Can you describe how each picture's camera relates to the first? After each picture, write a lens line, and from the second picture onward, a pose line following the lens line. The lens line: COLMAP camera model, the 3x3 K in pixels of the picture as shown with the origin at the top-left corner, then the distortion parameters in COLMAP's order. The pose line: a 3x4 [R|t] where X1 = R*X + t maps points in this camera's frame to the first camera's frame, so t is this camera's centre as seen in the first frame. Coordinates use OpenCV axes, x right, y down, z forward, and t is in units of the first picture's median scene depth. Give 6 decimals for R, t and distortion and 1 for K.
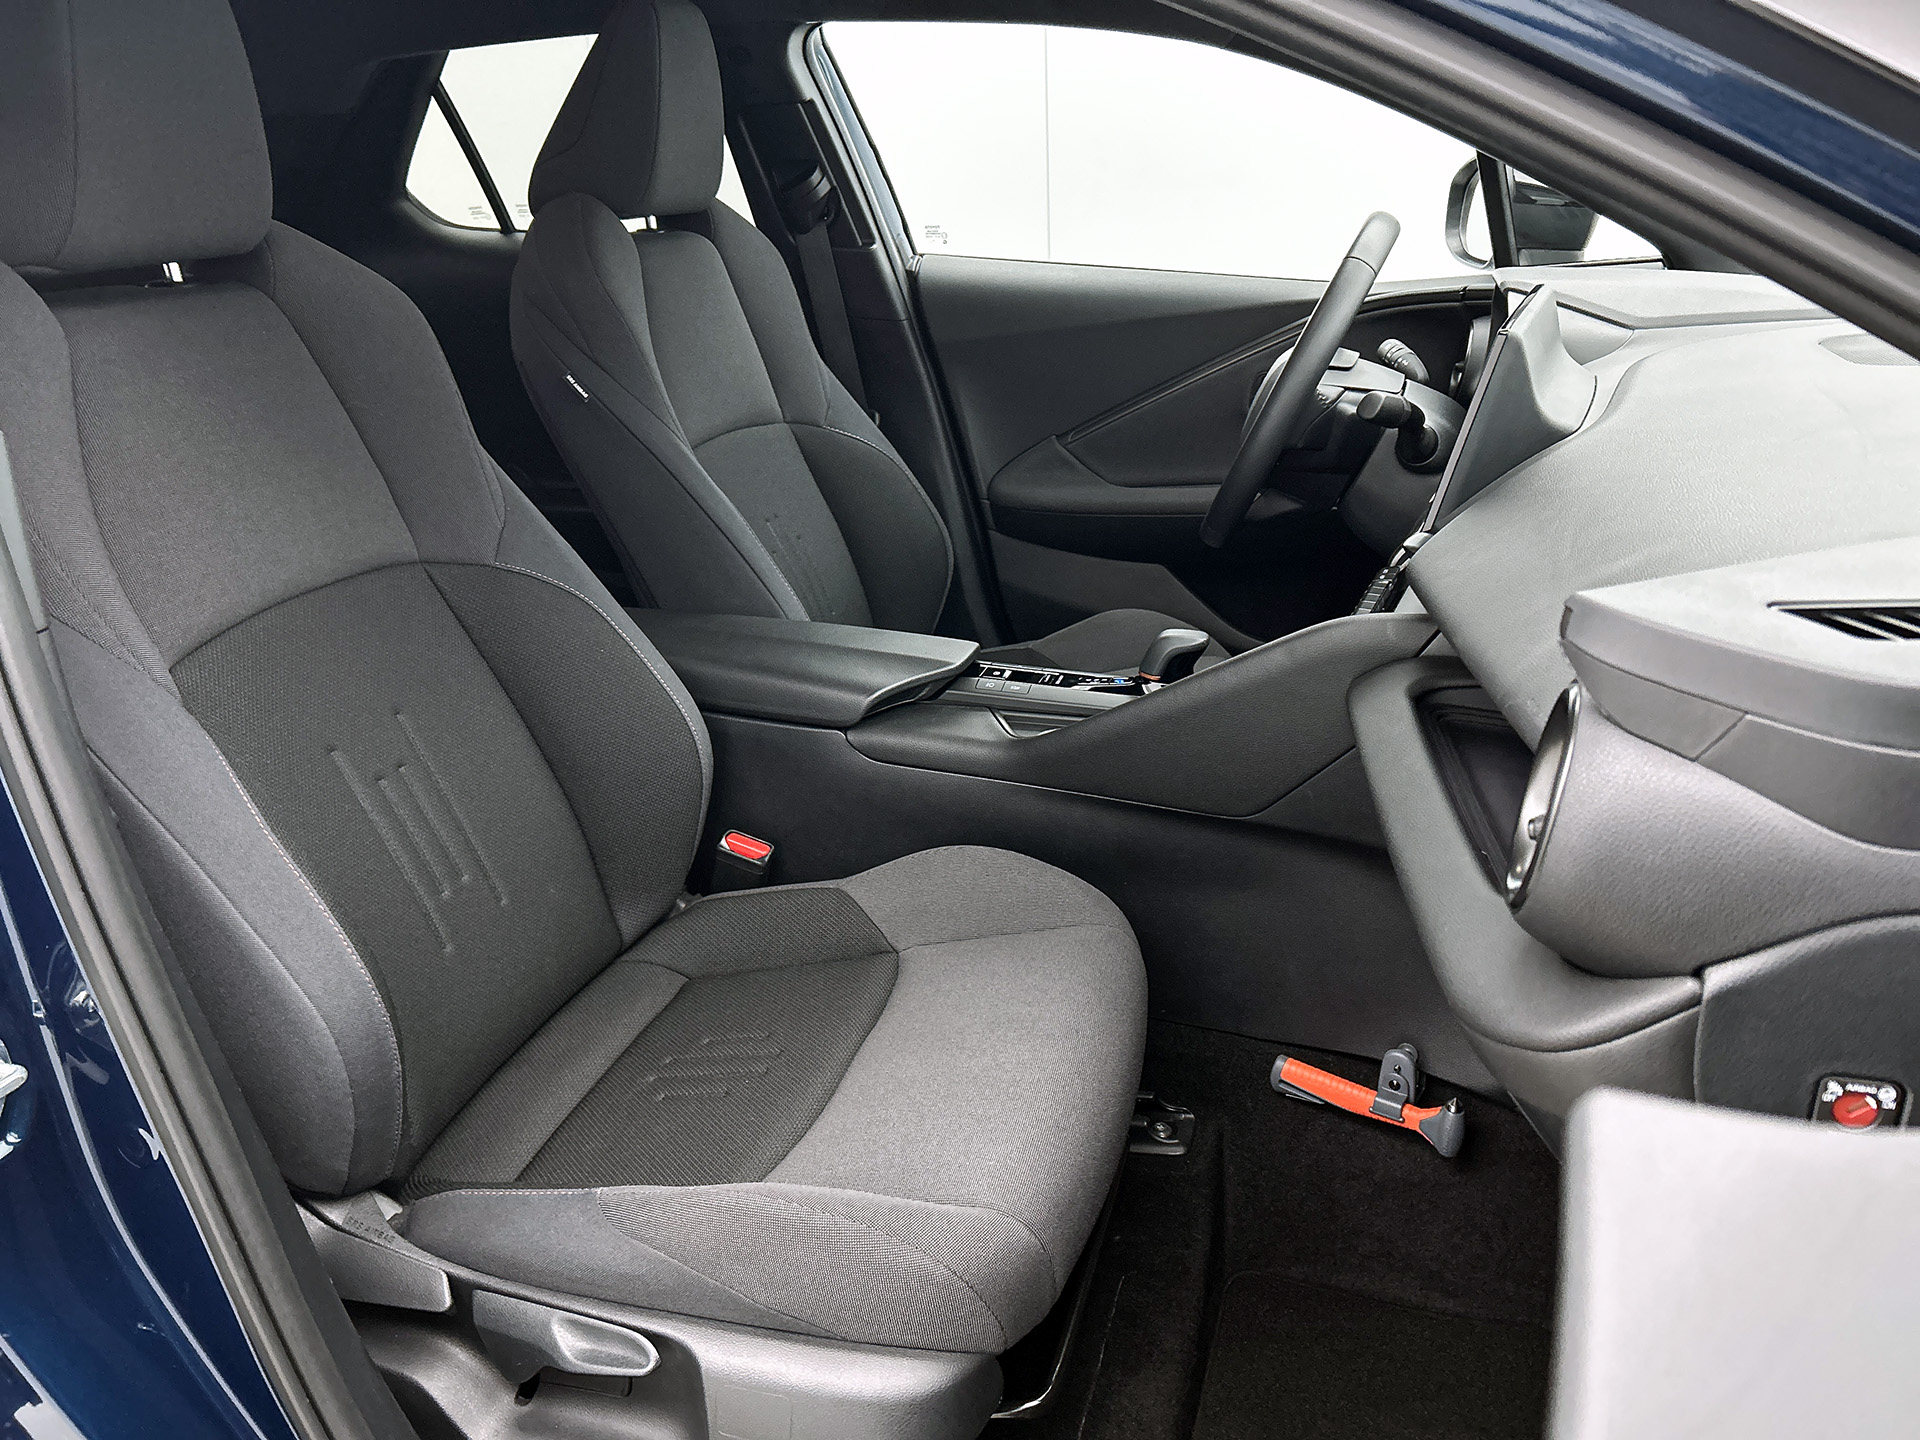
lens RADIAL K [[1419.5, 0, 967.7], [0, 1419.5, 733.1], [0, 0, 1]] dist [0.011886, -0.033206]
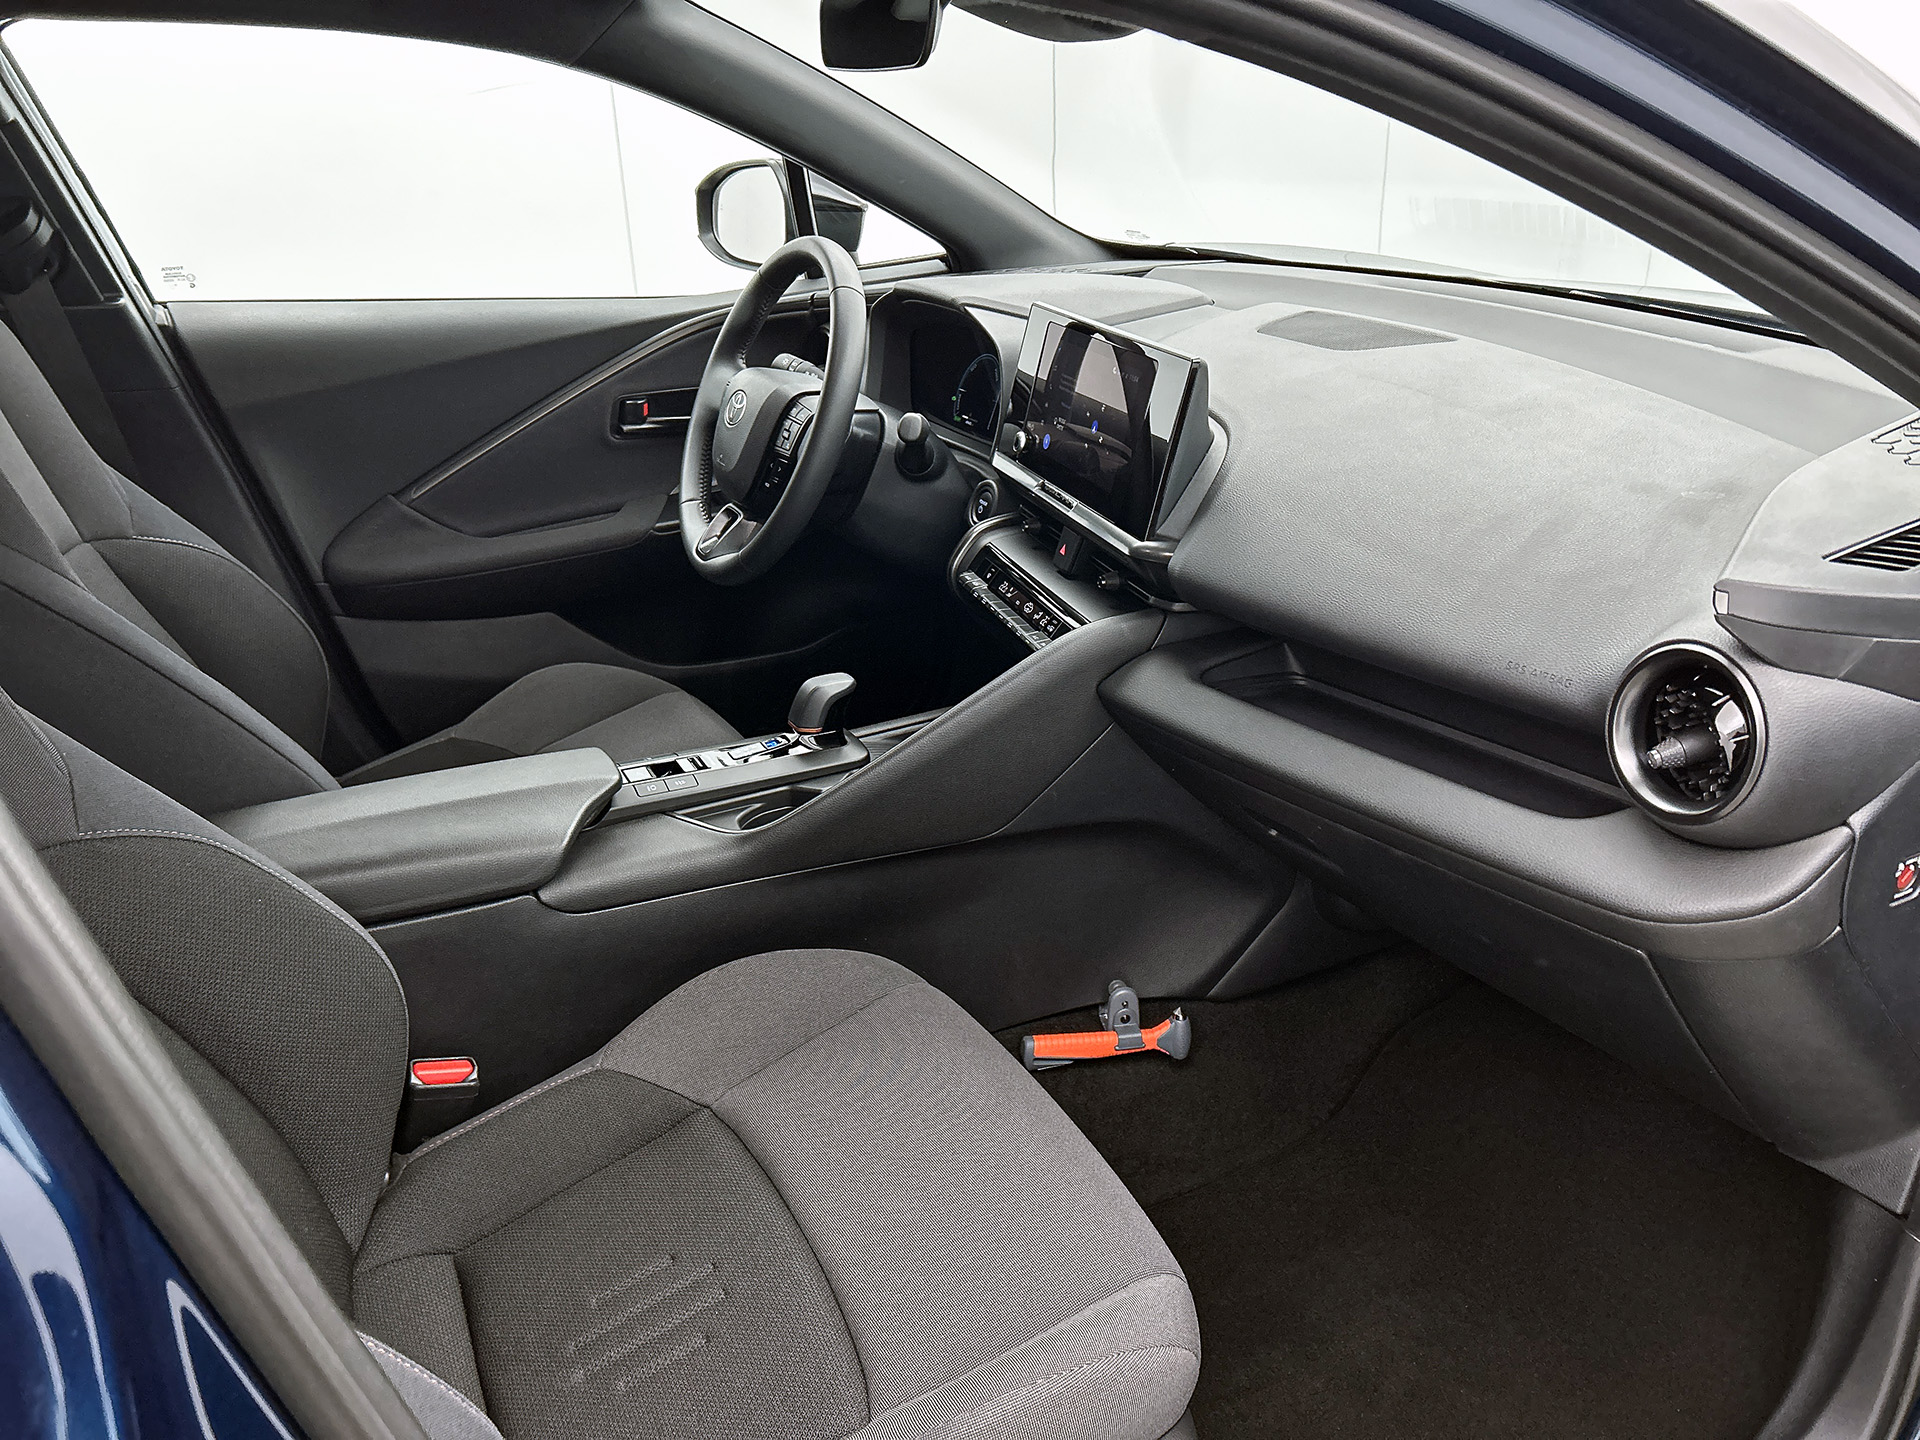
lens RADIAL K [[1419.5, 0, 969.3], [0, 1419.5, 704.3], [0, 0, 1]] dist [0.011886, -0.033206]
pose [[0.729448, -0.265373, 0.630462, -0.293171], [0.259770, 0.960101, 0.103569, -0.094375], [-0.632791, 0.088226, 0.769280, 0.132196]]
